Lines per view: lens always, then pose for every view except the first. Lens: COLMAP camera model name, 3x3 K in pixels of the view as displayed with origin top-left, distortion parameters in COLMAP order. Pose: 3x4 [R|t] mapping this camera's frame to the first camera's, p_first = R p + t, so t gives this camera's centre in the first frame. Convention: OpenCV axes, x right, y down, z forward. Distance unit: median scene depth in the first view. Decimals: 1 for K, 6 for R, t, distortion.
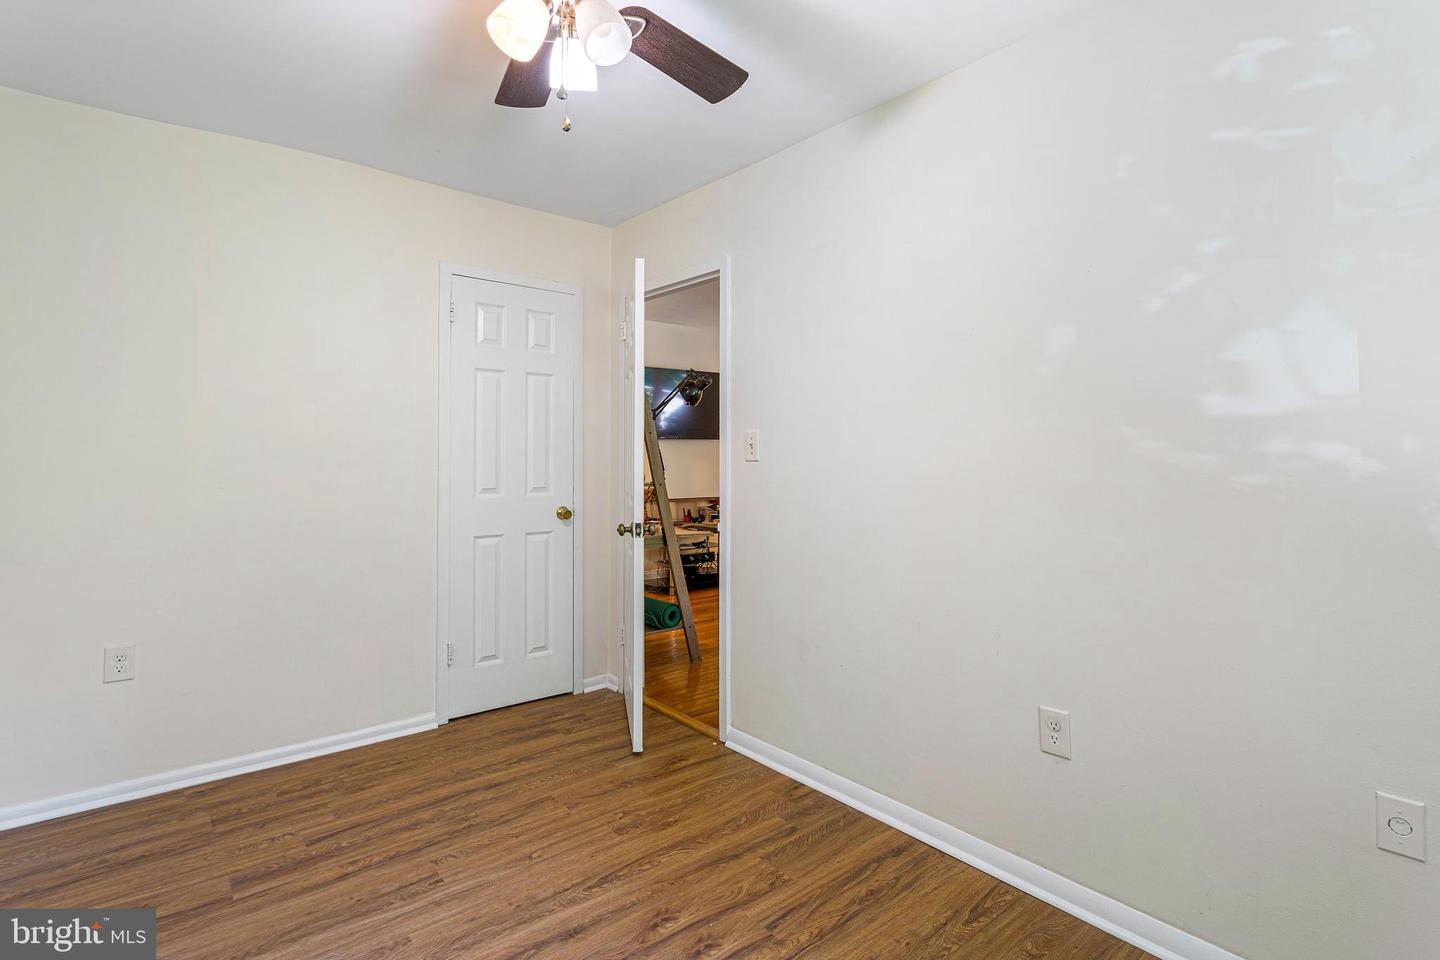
lens RADIAL K [[699.1, 0, 718.5], [0, 699.1, 445.6], [0, 0, 1]] dist [-0.000256, -0.000293]
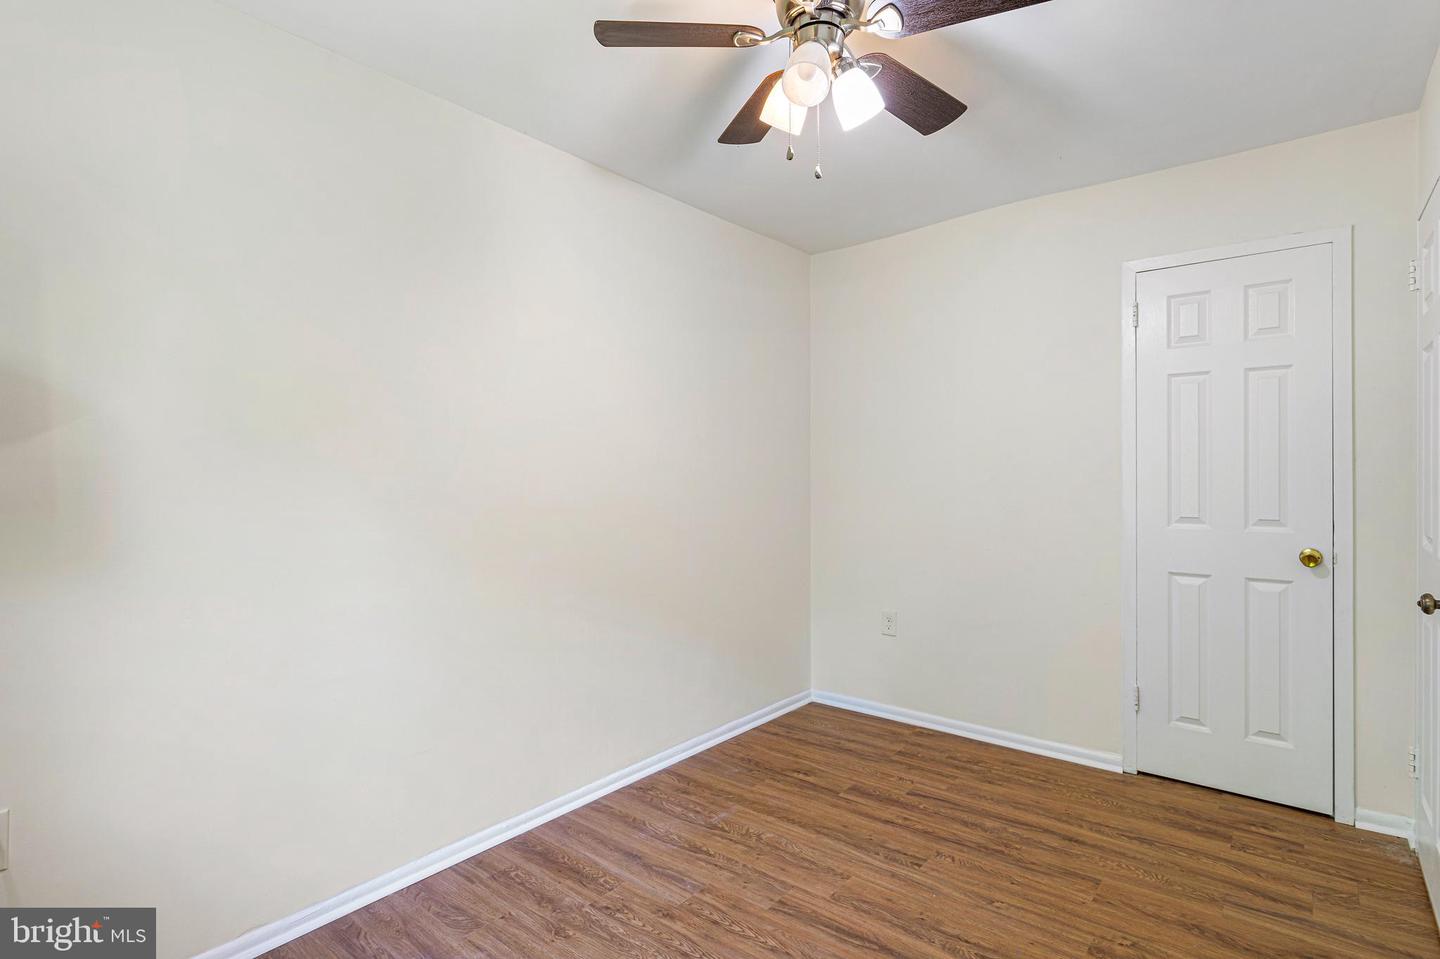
lens RADIAL K [[696.6, 0, 720.0], [0, 696.6, 479.5], [0, 0, 1]] dist [-0.003402, -0.000984]
pose [[0.203165, 0.002649, -0.979141, 0.486935], [0.020233, 0.999771, 0.006903, -0.000377], [0.978935, -0.021213, 0.203065, 0.384187]]
